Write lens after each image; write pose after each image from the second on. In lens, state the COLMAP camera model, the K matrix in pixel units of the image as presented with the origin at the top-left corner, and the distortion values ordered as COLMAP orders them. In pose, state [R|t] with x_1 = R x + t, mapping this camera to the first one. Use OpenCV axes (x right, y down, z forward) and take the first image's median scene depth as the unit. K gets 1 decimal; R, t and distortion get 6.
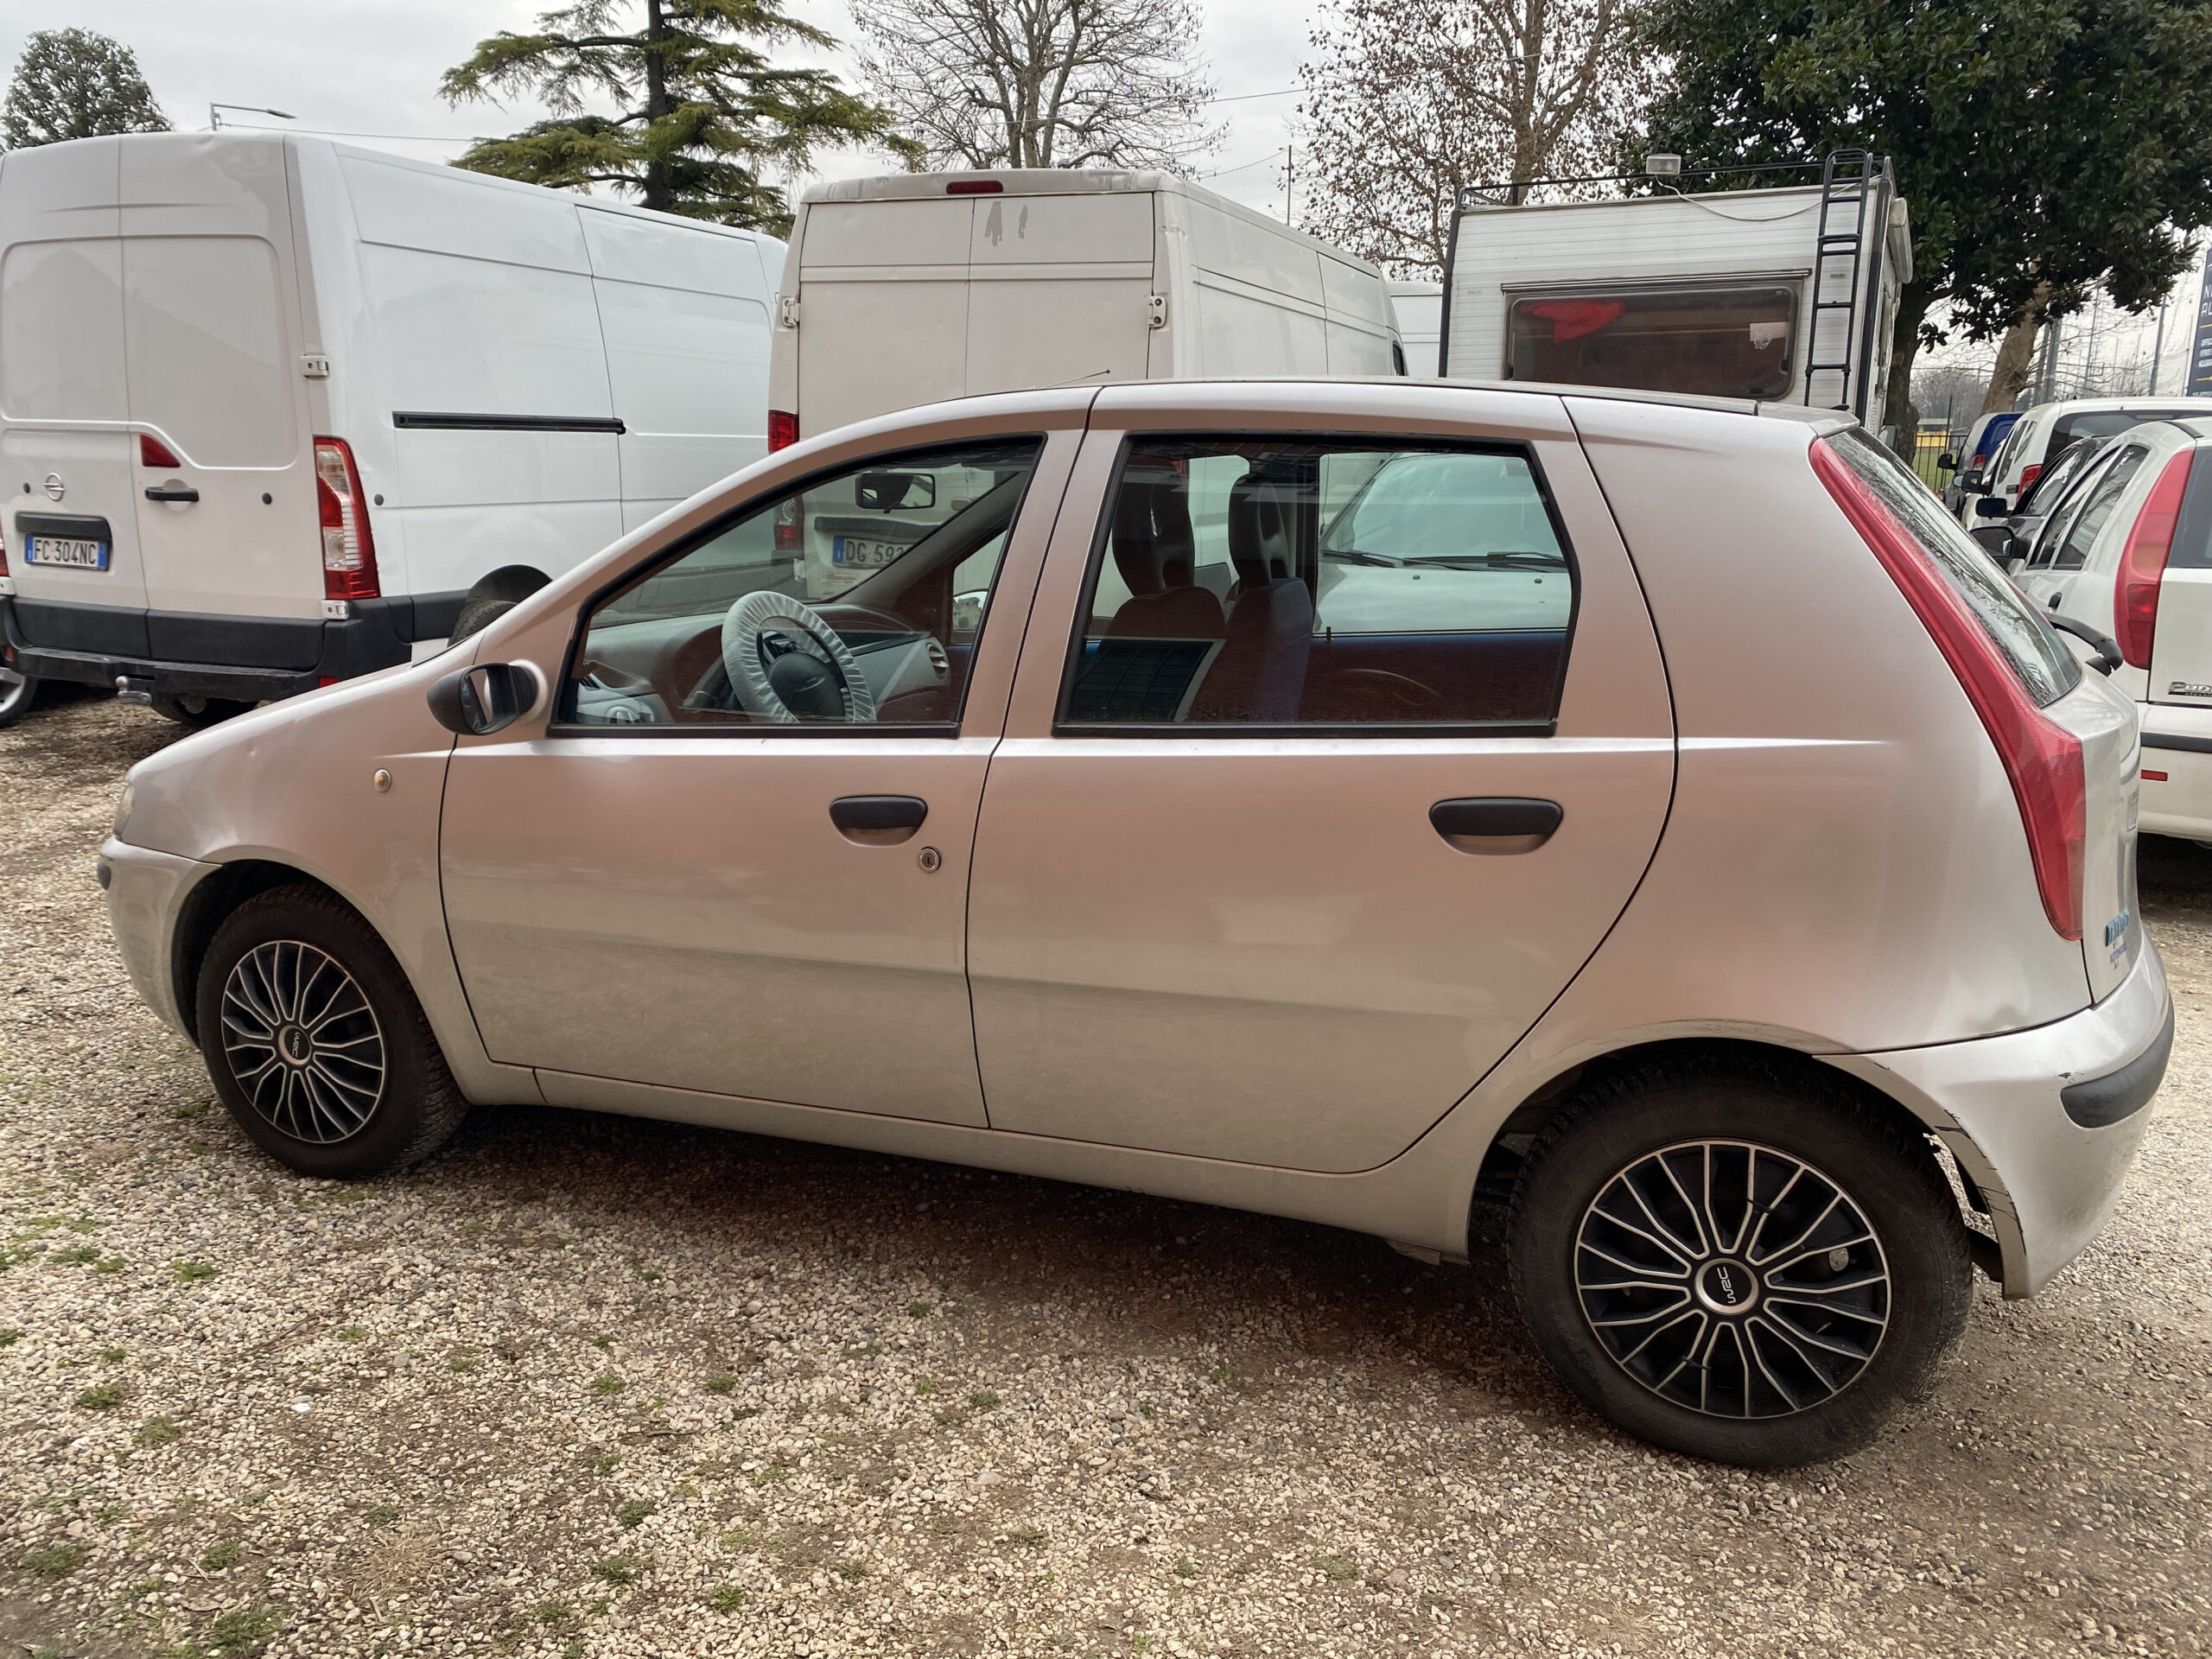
lens RADIAL K [[1678.1, 0, 1070.9], [0, 1678.1, 847.9], [0, 0, 1]] dist [0.013278, -0.004089]
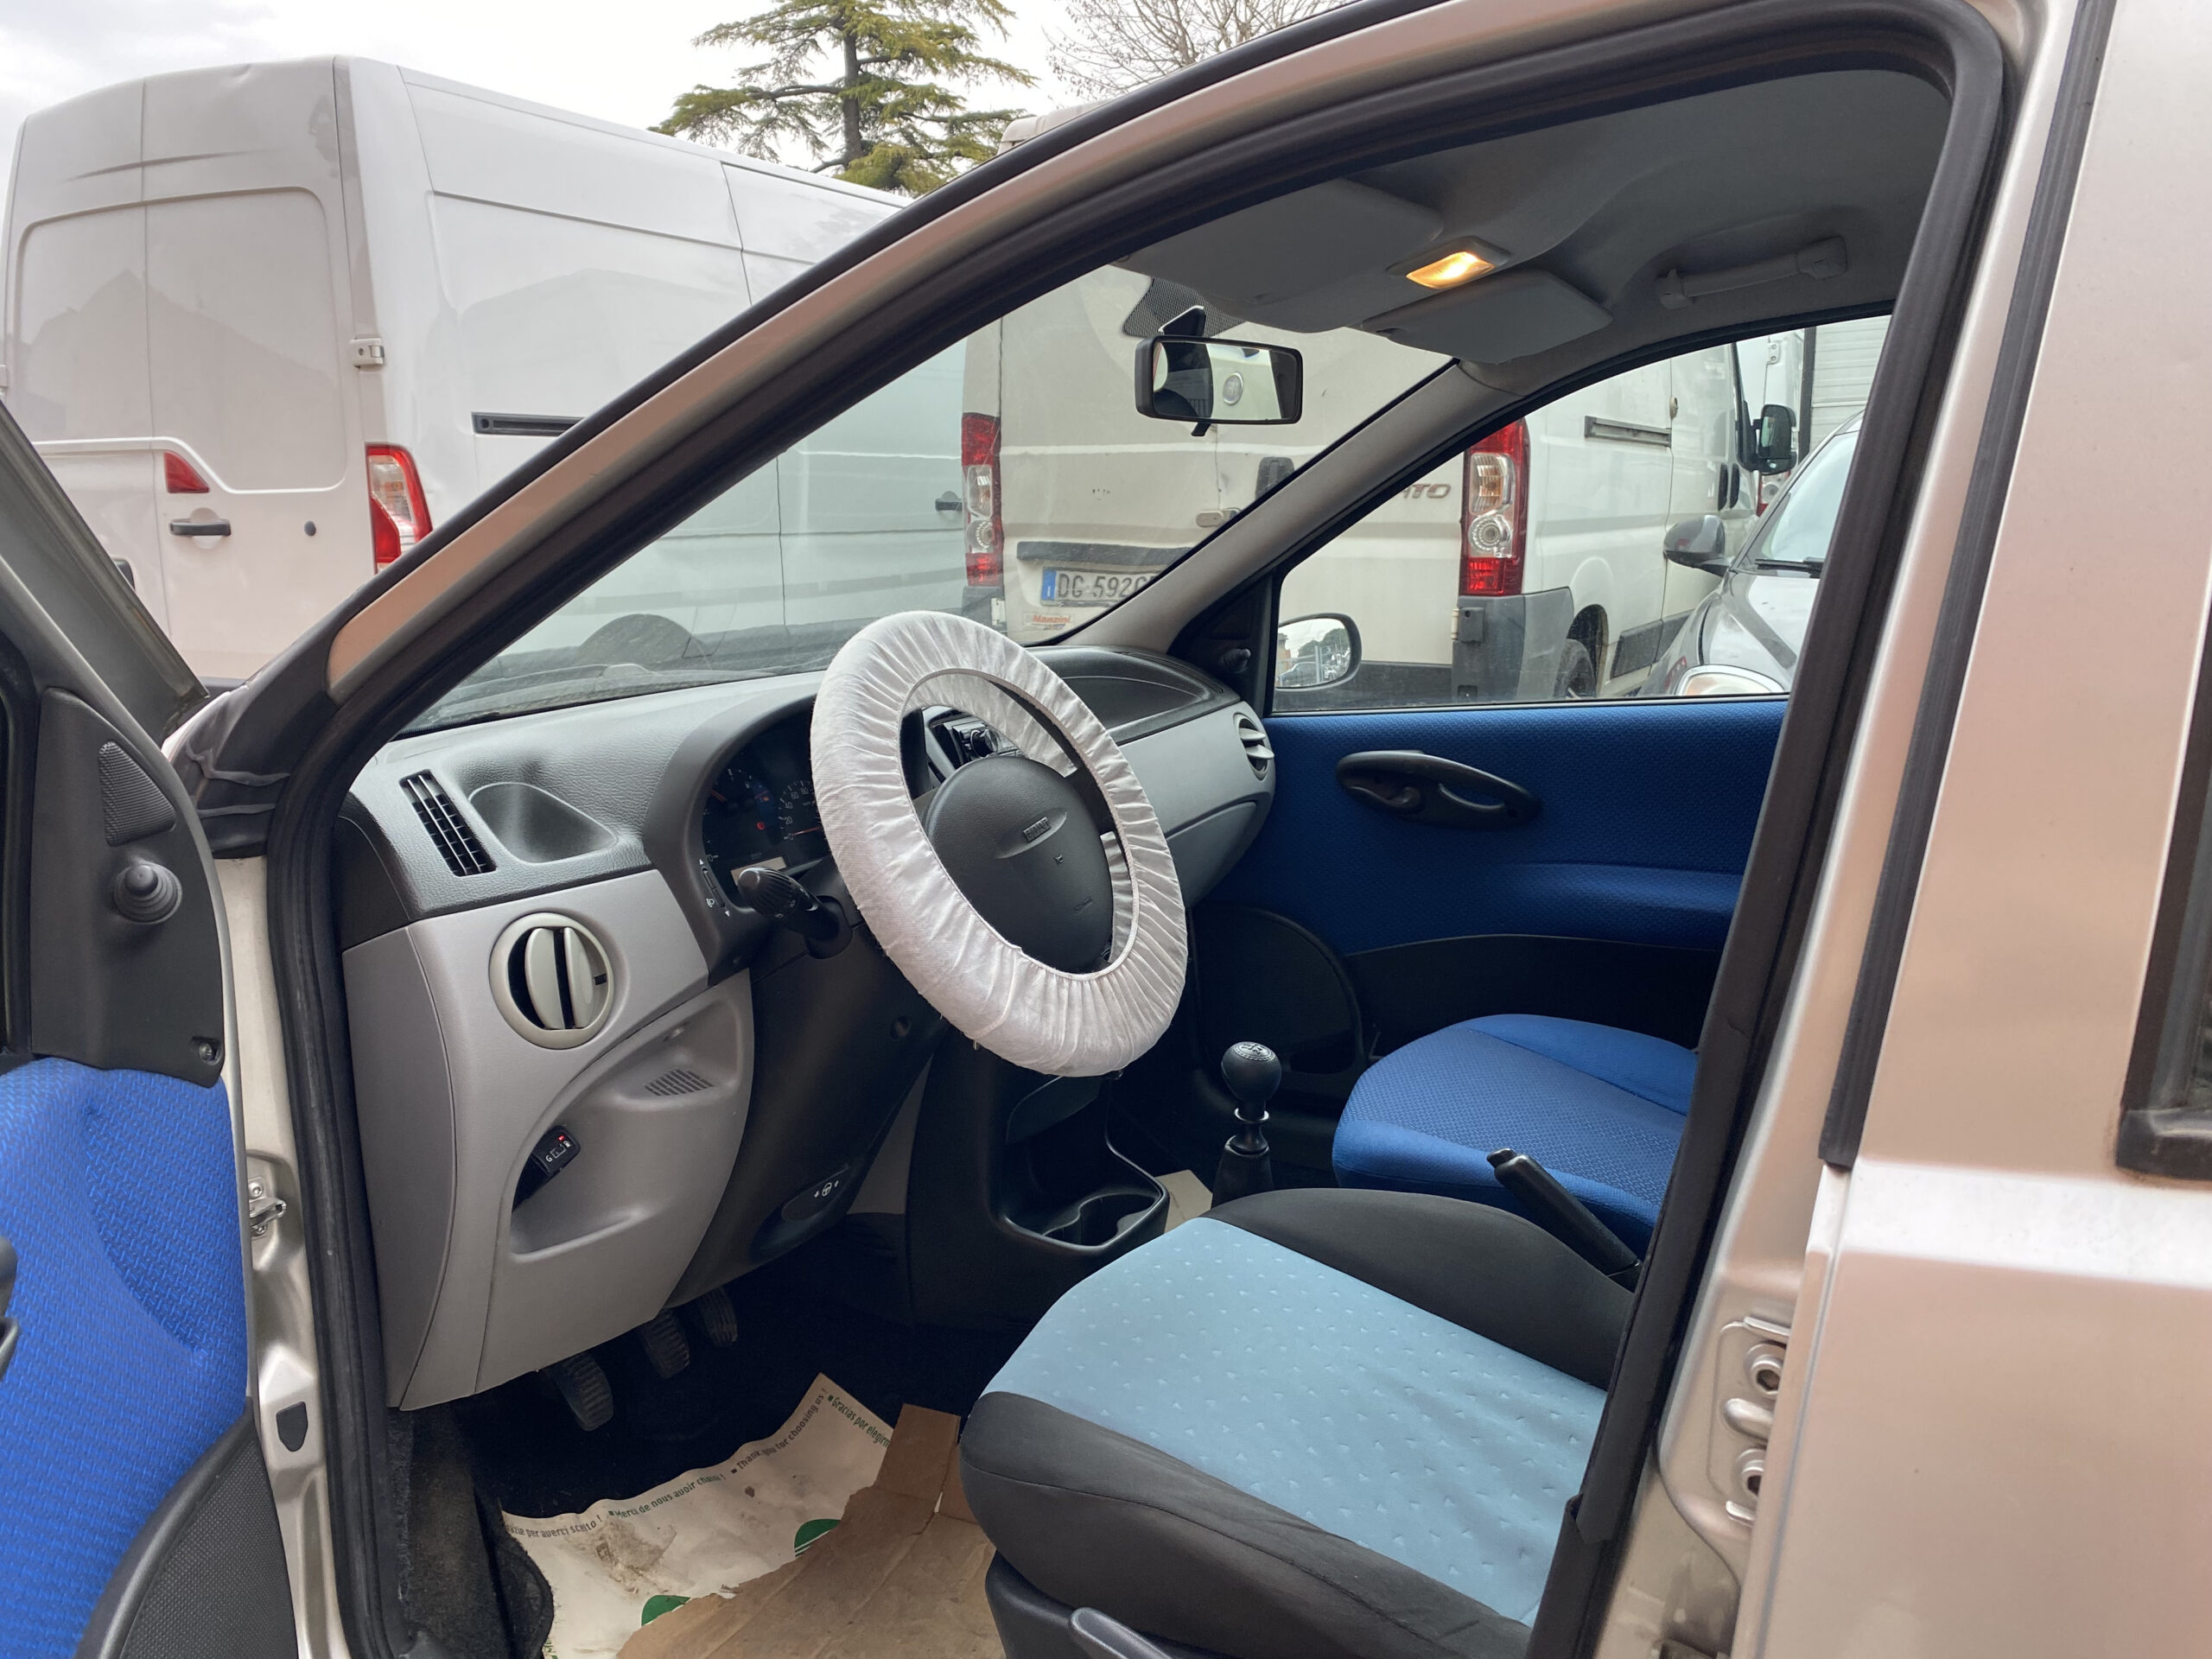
lens RADIAL K [[1678.1, 0, 1089.3], [0, 1678.1, 805.7], [0, 0, 1]] dist [0.013278, -0.004089]
pose [[0.994530, -0.008069, -0.104144, -0.048355], [0.002386, 0.998507, -0.054578, -0.040215], [0.104429, 0.054031, 0.993064, 0.291993]]
